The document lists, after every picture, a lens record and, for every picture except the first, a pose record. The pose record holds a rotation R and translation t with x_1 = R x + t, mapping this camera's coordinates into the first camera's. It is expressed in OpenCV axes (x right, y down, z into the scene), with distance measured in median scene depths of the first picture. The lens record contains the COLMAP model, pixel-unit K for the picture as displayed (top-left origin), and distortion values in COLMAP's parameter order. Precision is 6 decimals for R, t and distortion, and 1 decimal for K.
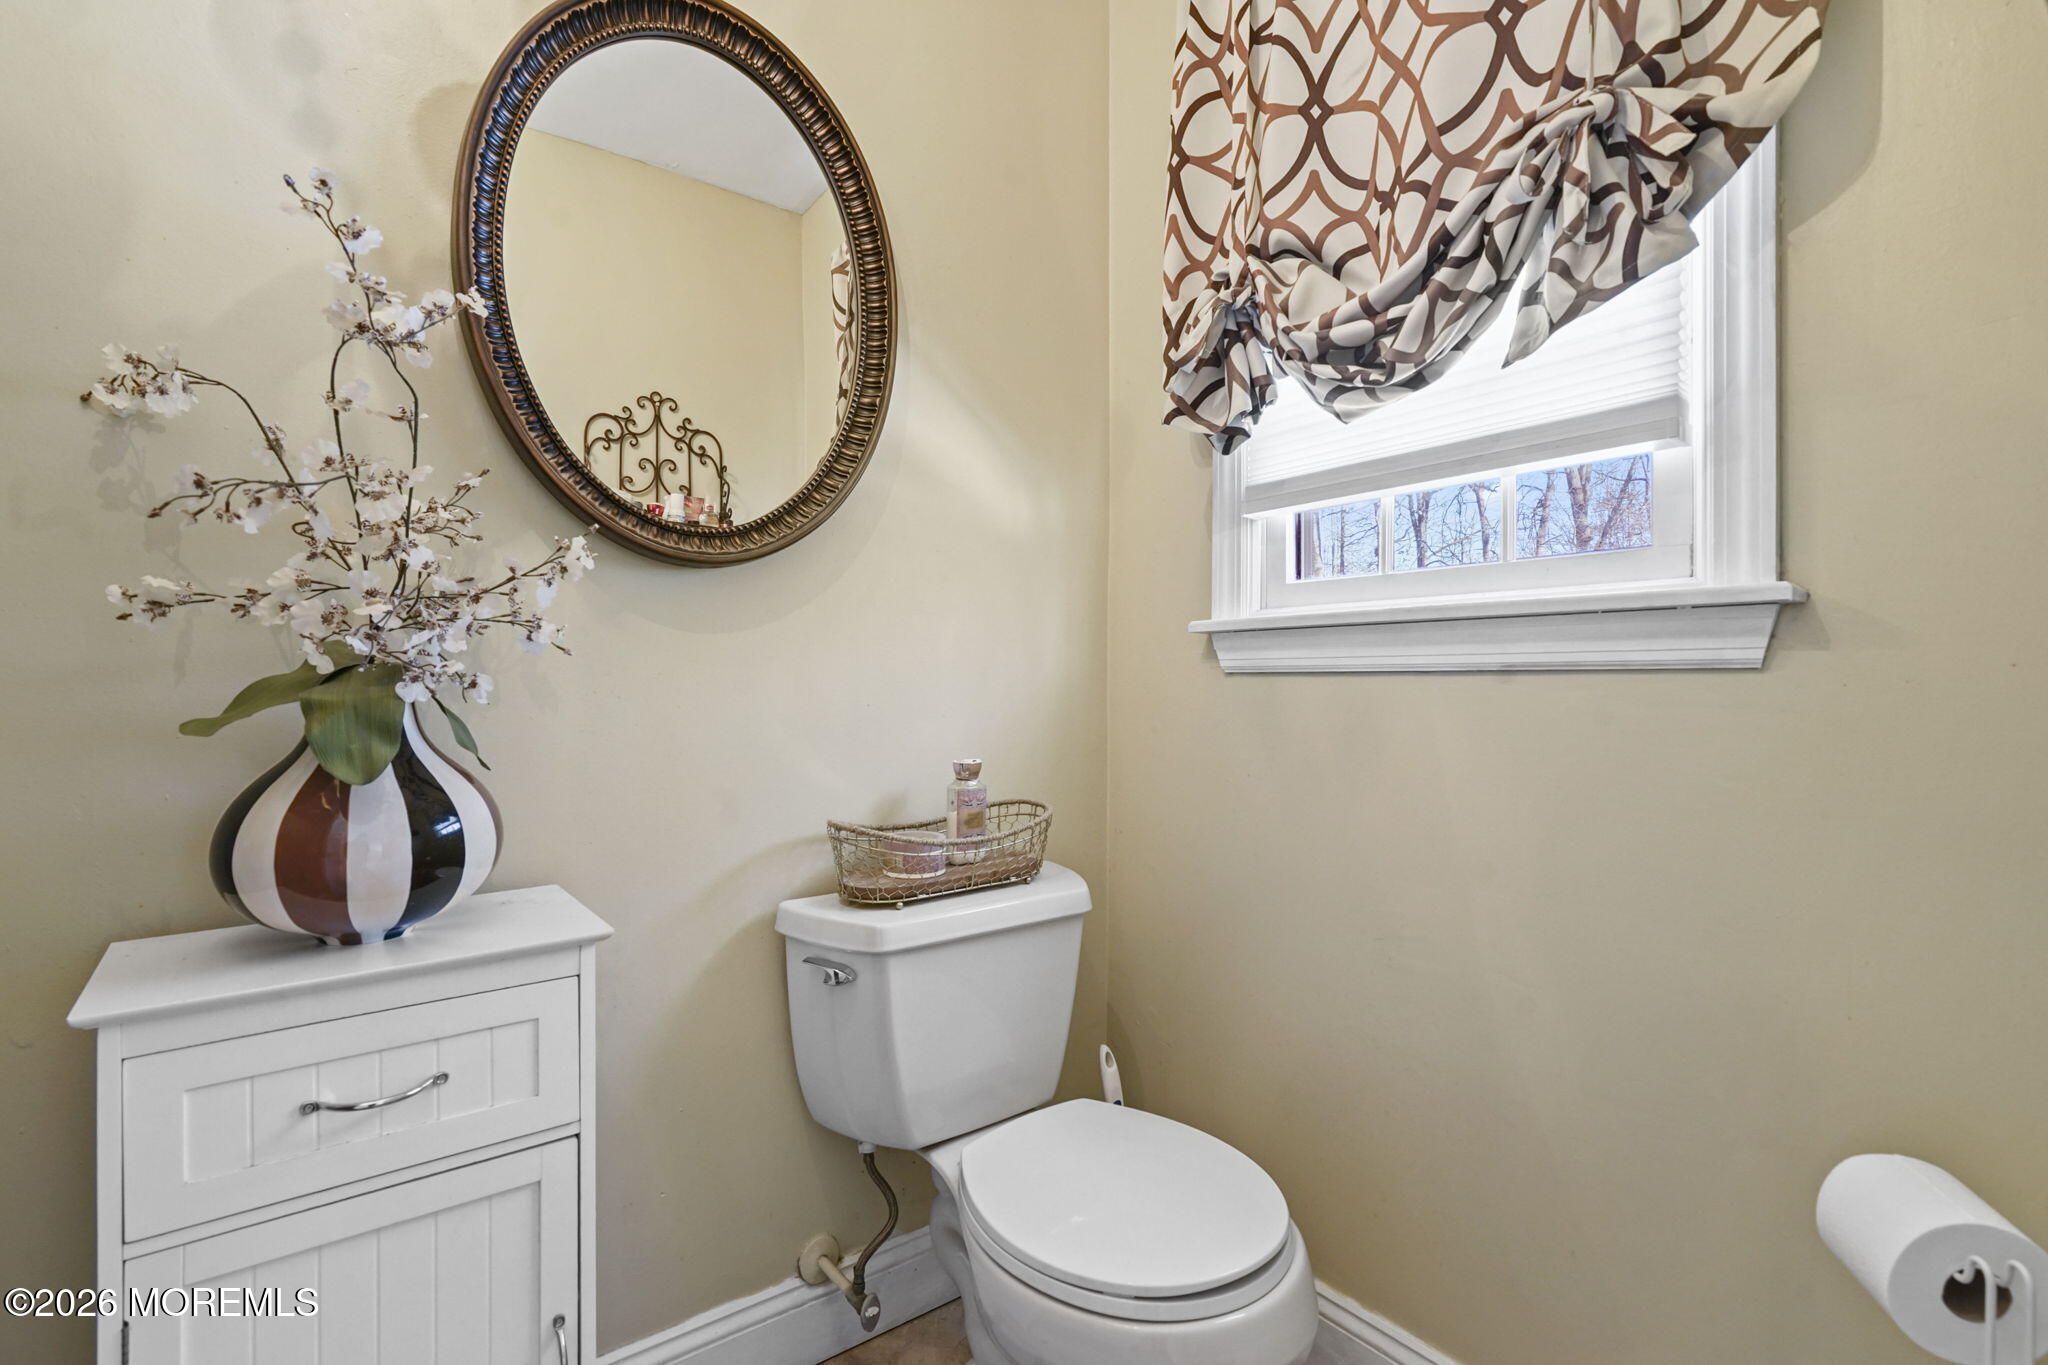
lens RADIAL K [[928.7, 0, 1024.2], [0, 928.7, 680.0], [0, 0, 1]] dist [-0.005452, 0.000152]
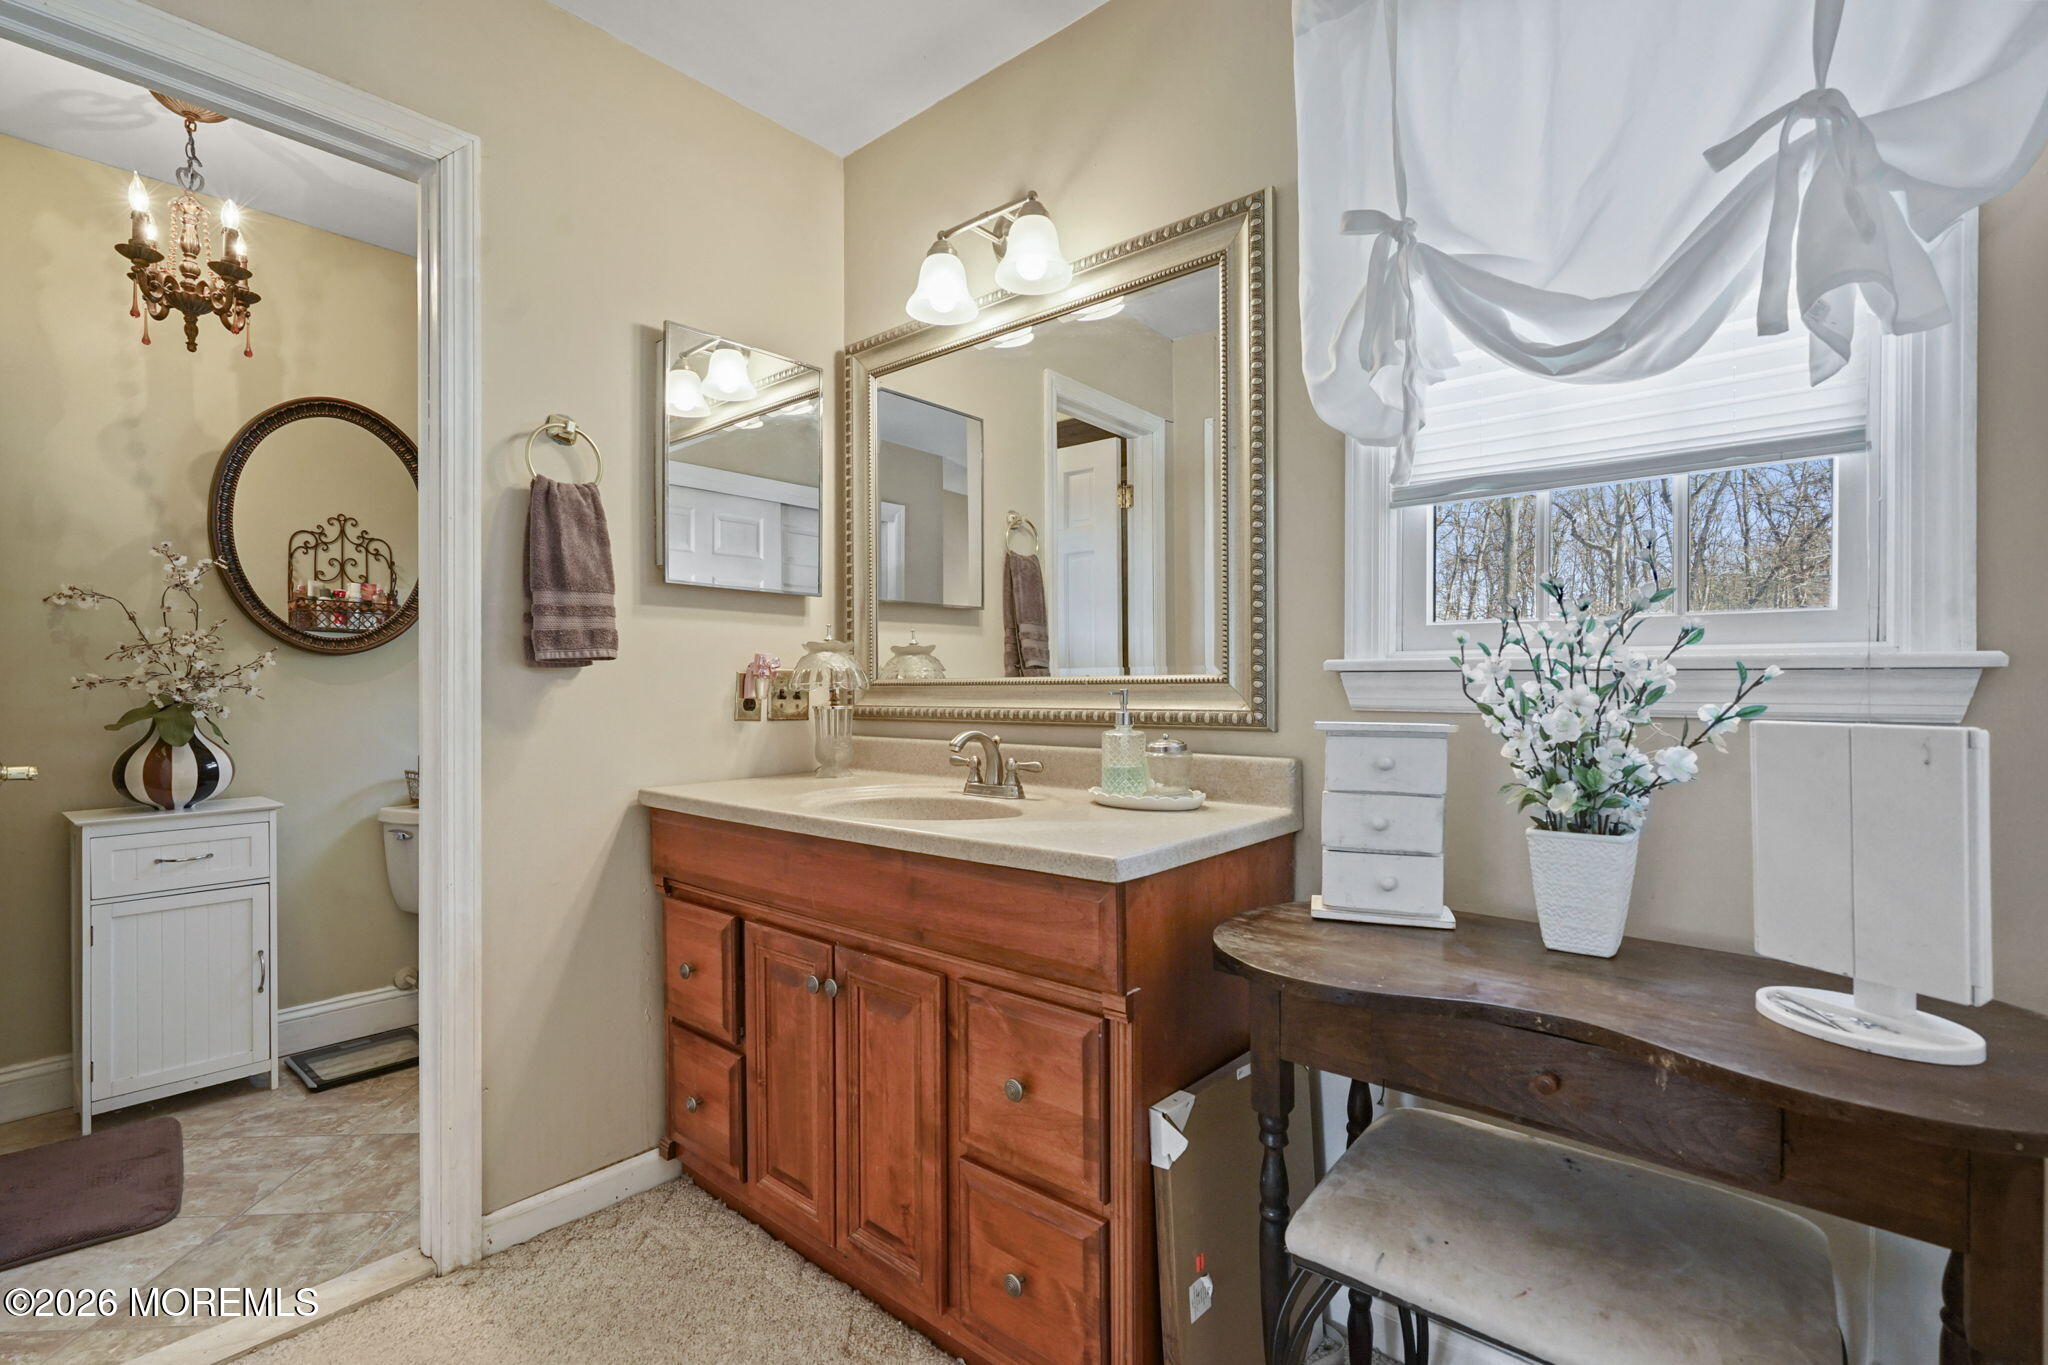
lens RADIAL K [[928.7, 0, 1023.4], [0, 928.7, 687.0], [0, 0, 1]] dist [-0.005452, 0.000152]
pose [[0.979147, -0.004874, 0.203093, 1.064490], [0.004725, 0.999988, 0.001219, -0.054532], [-0.203096, -0.000234, 0.979159, -1.968319]]
